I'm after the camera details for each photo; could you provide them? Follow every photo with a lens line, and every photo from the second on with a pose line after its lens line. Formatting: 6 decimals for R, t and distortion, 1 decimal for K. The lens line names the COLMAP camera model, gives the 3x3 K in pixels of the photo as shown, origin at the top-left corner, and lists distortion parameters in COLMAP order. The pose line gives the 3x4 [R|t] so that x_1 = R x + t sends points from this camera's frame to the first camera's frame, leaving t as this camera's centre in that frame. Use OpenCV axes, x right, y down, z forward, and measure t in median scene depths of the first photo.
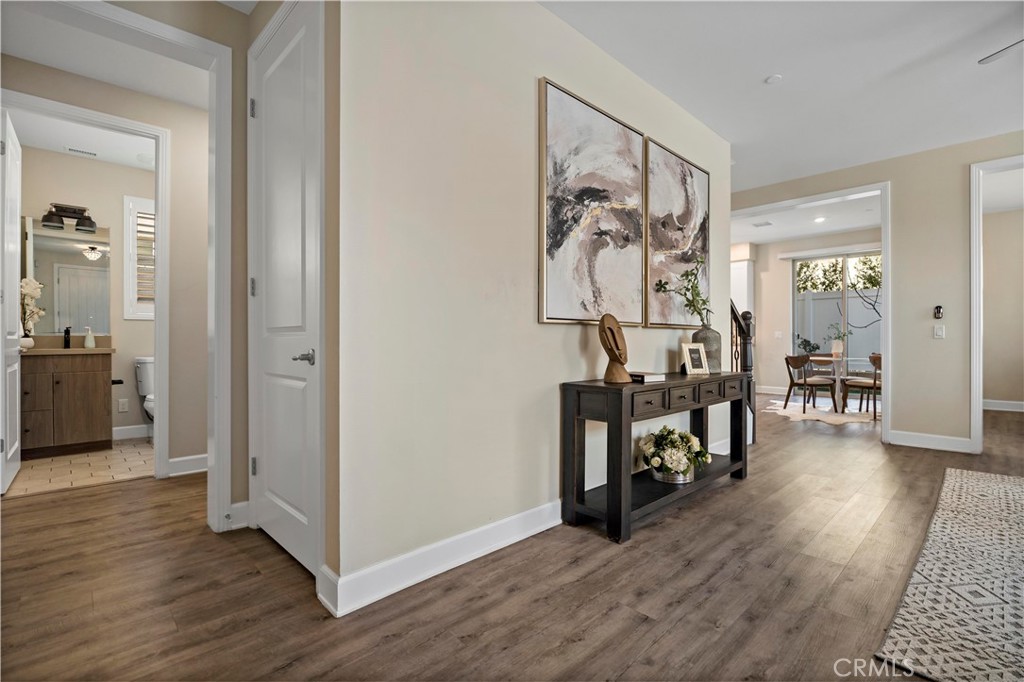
lens RADIAL K [[474.9, 0, 512.0], [0, 474.9, 341.0], [0, 0, 1]] dist [-0.001814, -0.000970]
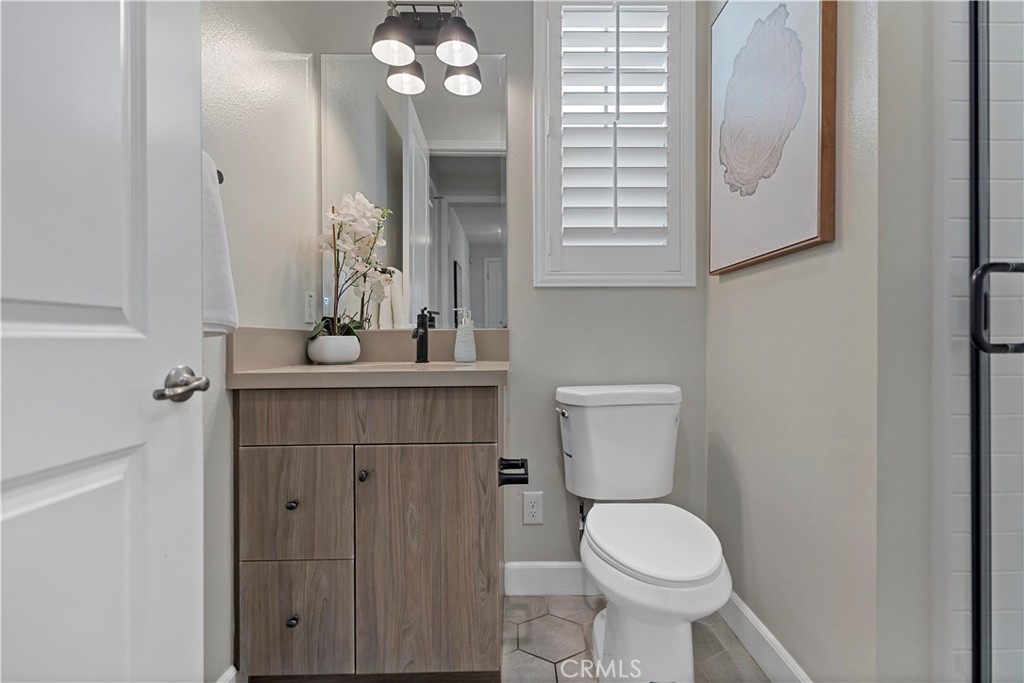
lens RADIAL K [[465.7, 0, 513.3], [0, 465.7, 340.4], [0, 0, 1]] dist [-0.001393, 0.000363]
pose [[0.726859, 0.000312, -0.686787, -0.640332], [-0.002918, 0.999992, -0.002634, -0.001501], [0.686781, 0.003918, 0.726854, 0.799242]]
